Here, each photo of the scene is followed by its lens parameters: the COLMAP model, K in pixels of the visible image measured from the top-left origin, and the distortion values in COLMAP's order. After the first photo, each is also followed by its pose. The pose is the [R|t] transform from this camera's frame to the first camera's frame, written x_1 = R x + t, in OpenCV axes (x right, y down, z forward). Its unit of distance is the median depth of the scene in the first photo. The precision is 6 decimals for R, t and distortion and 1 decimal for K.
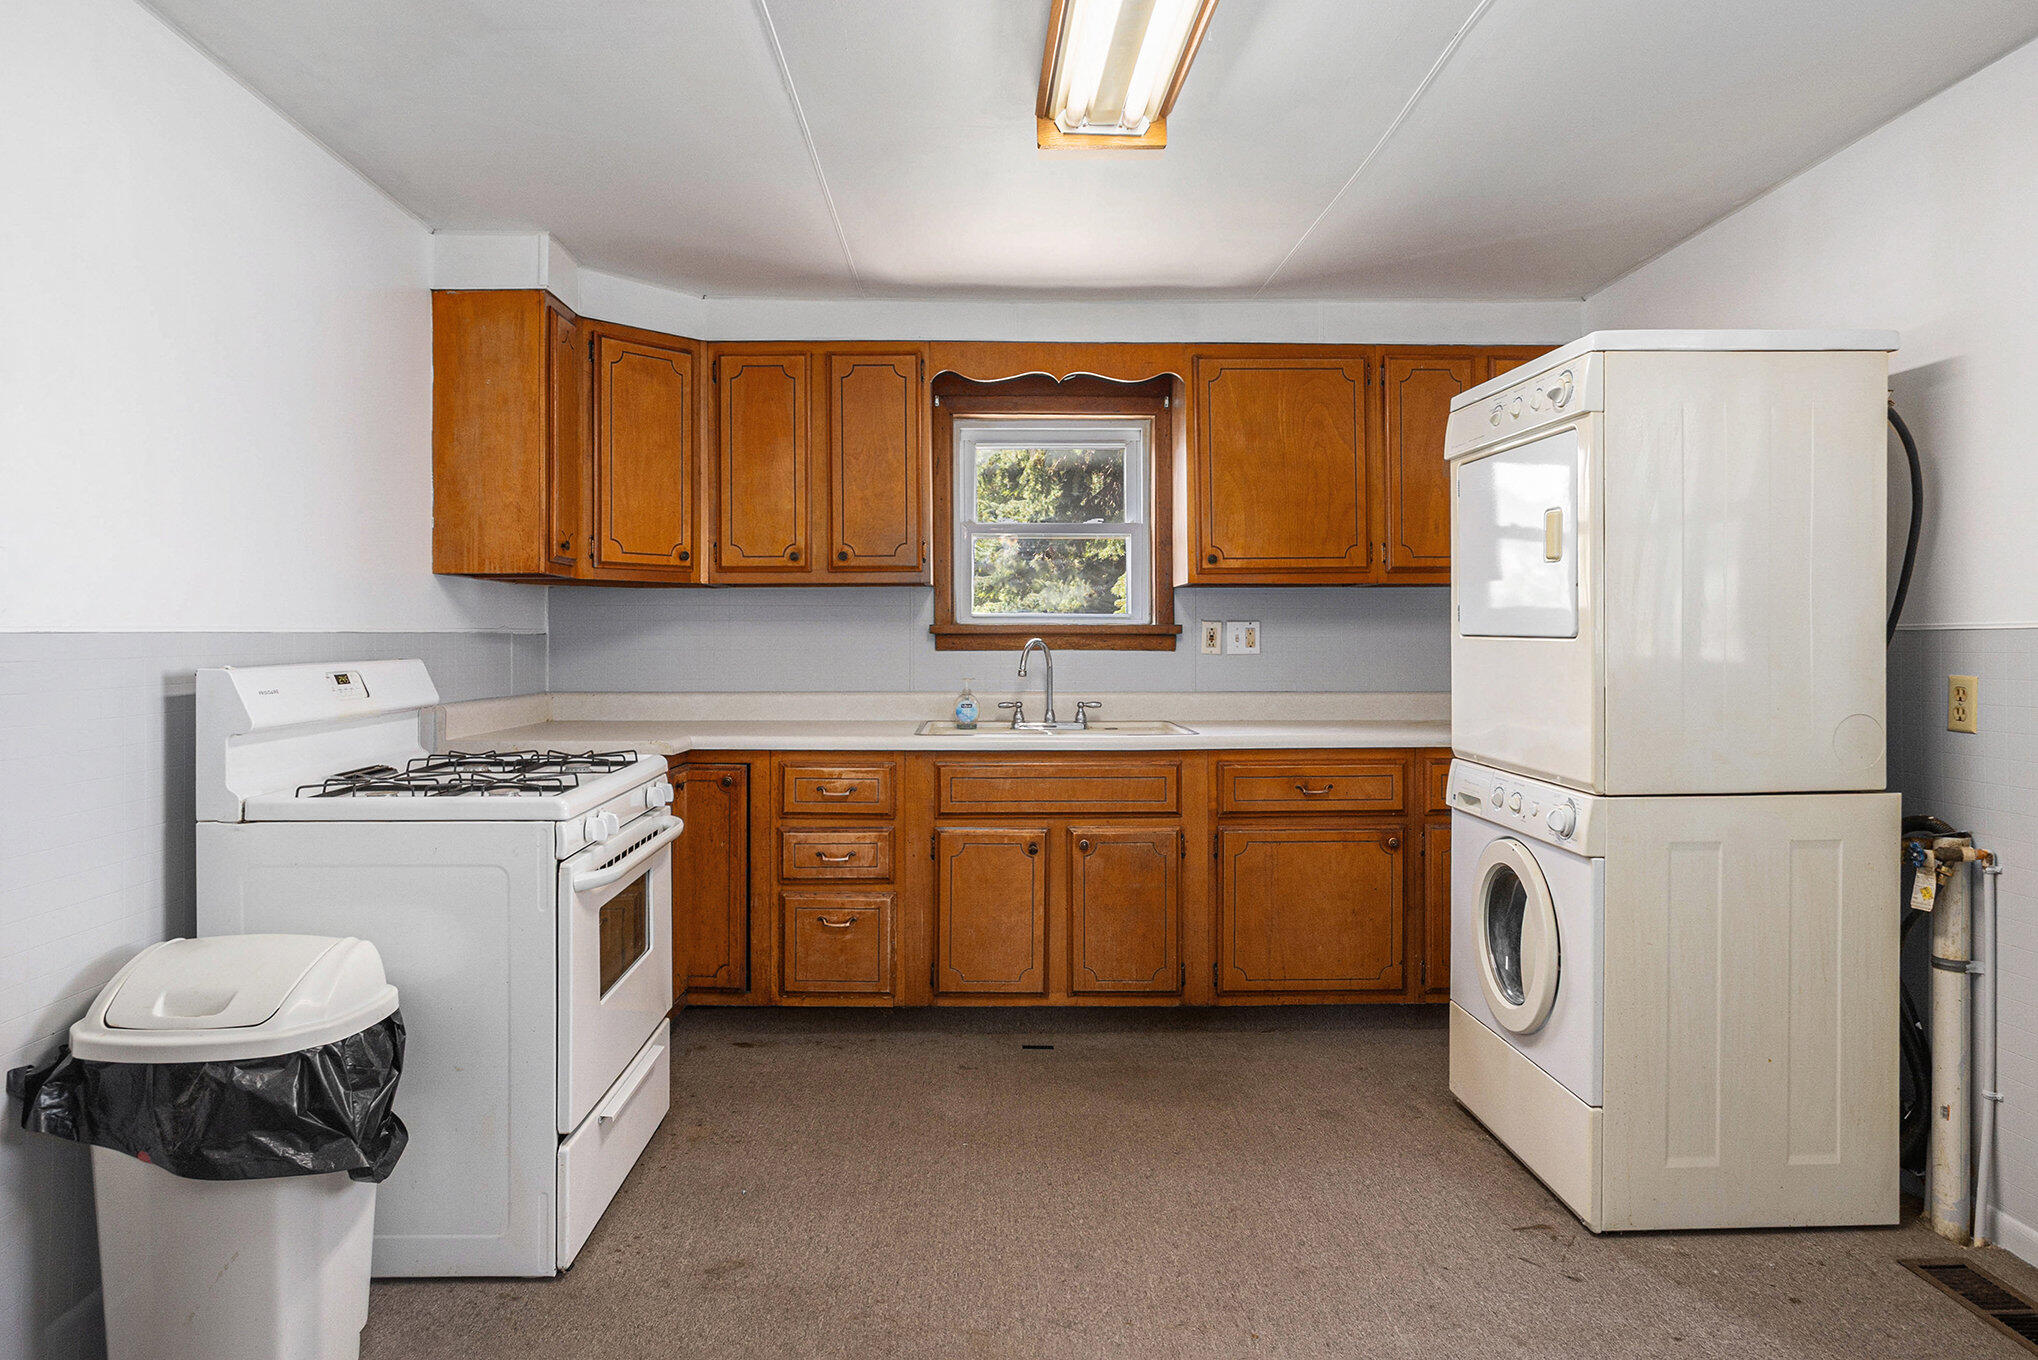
lens RADIAL K [[1143.4, 0, 1011.6], [0, 1143.4, 656.5], [0, 0, 1]] dist [0.017558, 0.000180]
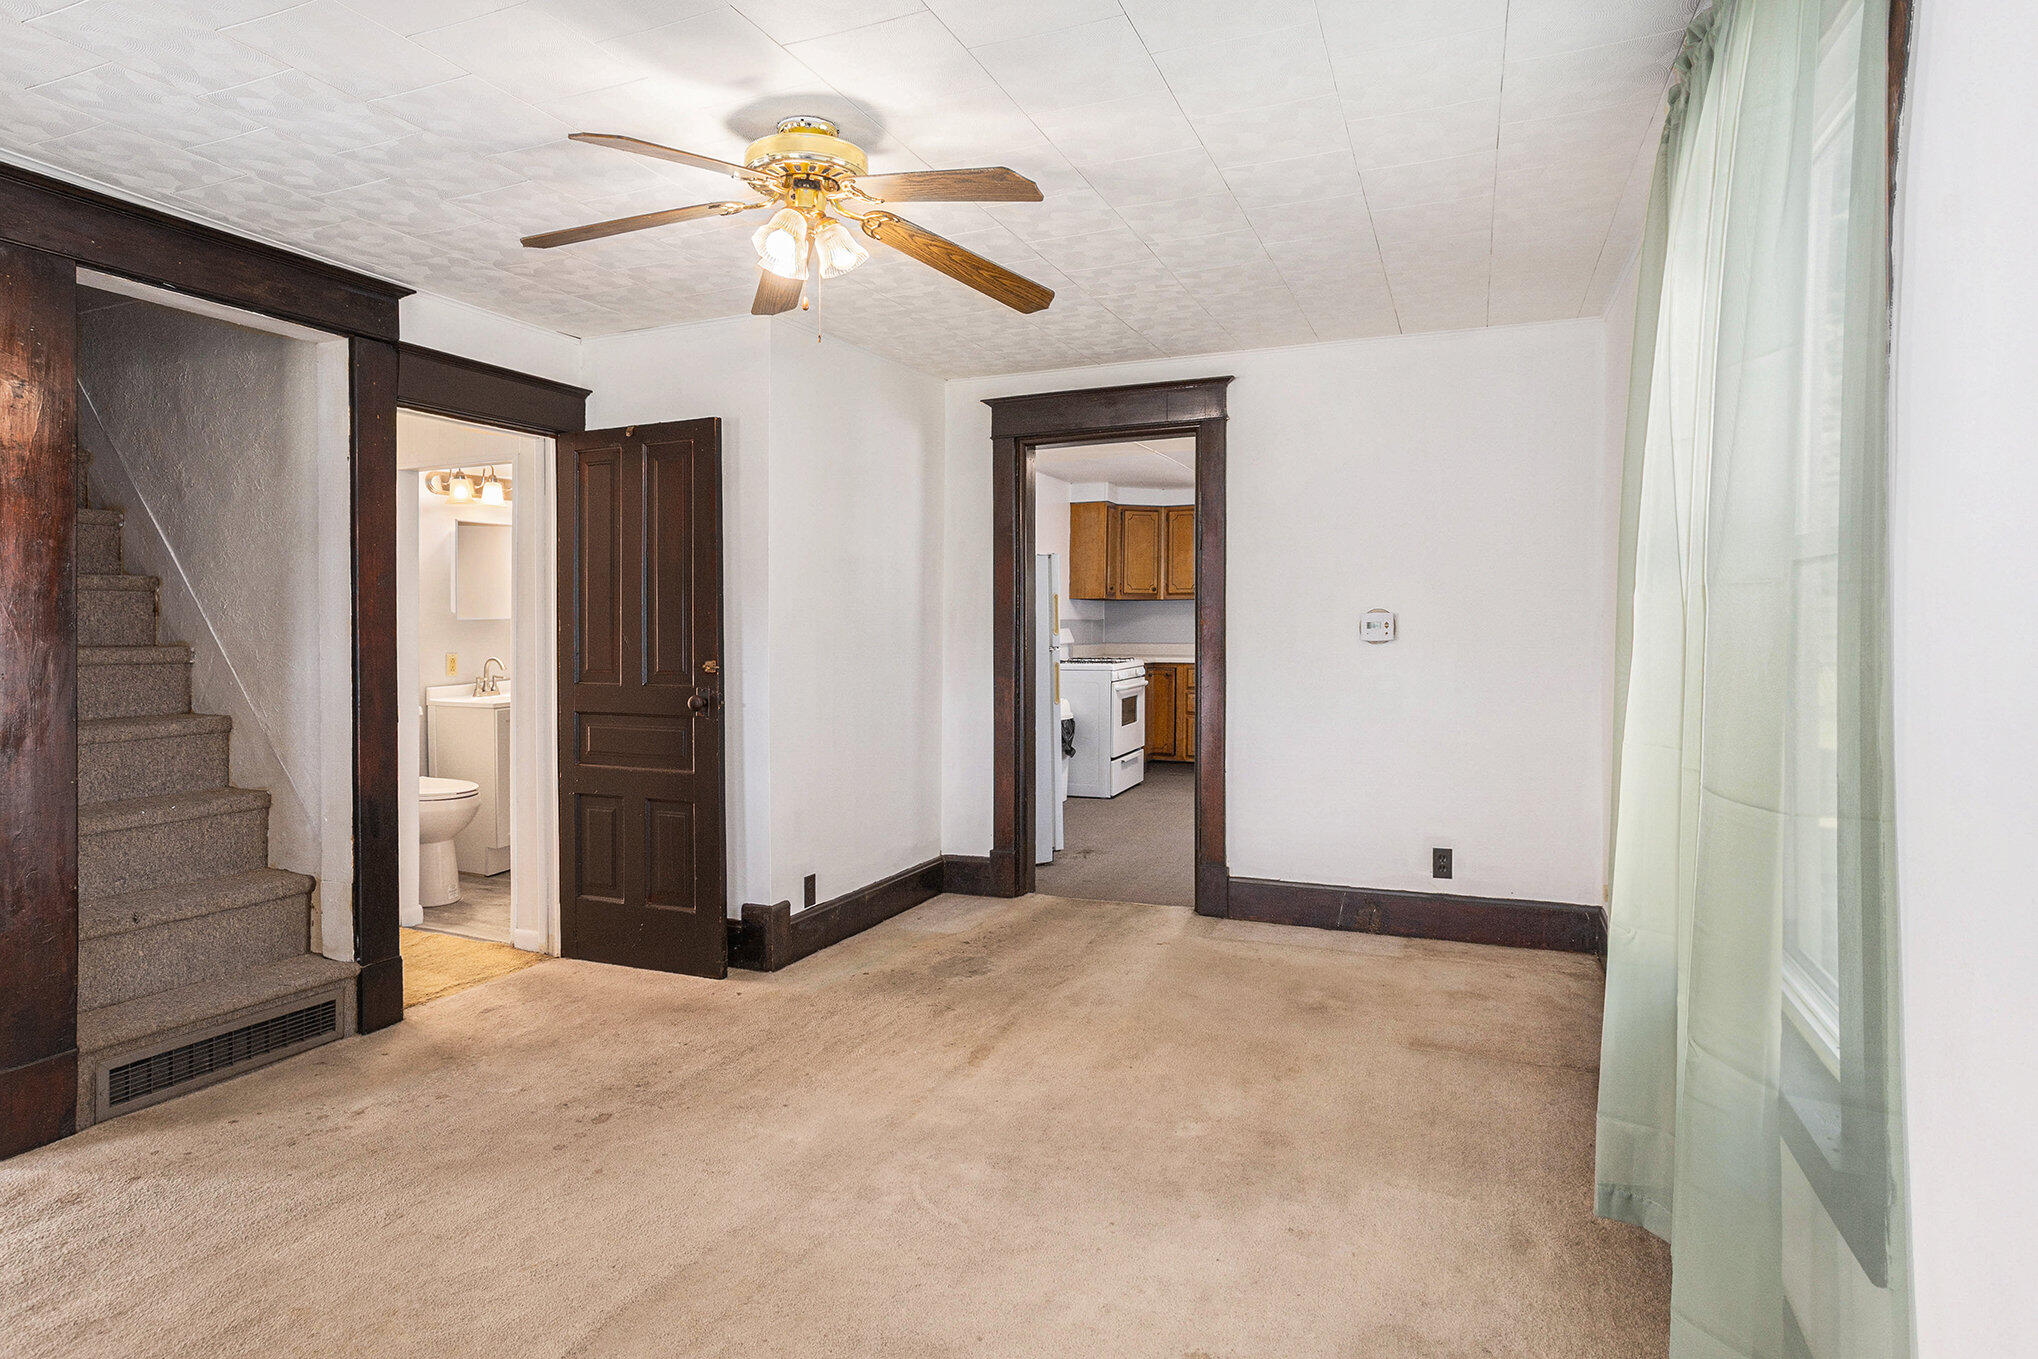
lens RADIAL K [[1085.5, 0, 1018.0], [0, 1085.5, 636.6], [0, 0, 1]] dist [-0.039173, 0.000124]
pose [[0.900632, 0.004756, -0.434557, 0.634870], [-0.004445, 0.999989, 0.001731, 0.020076], [0.434560, 0.000373, 0.900643, -1.698721]]
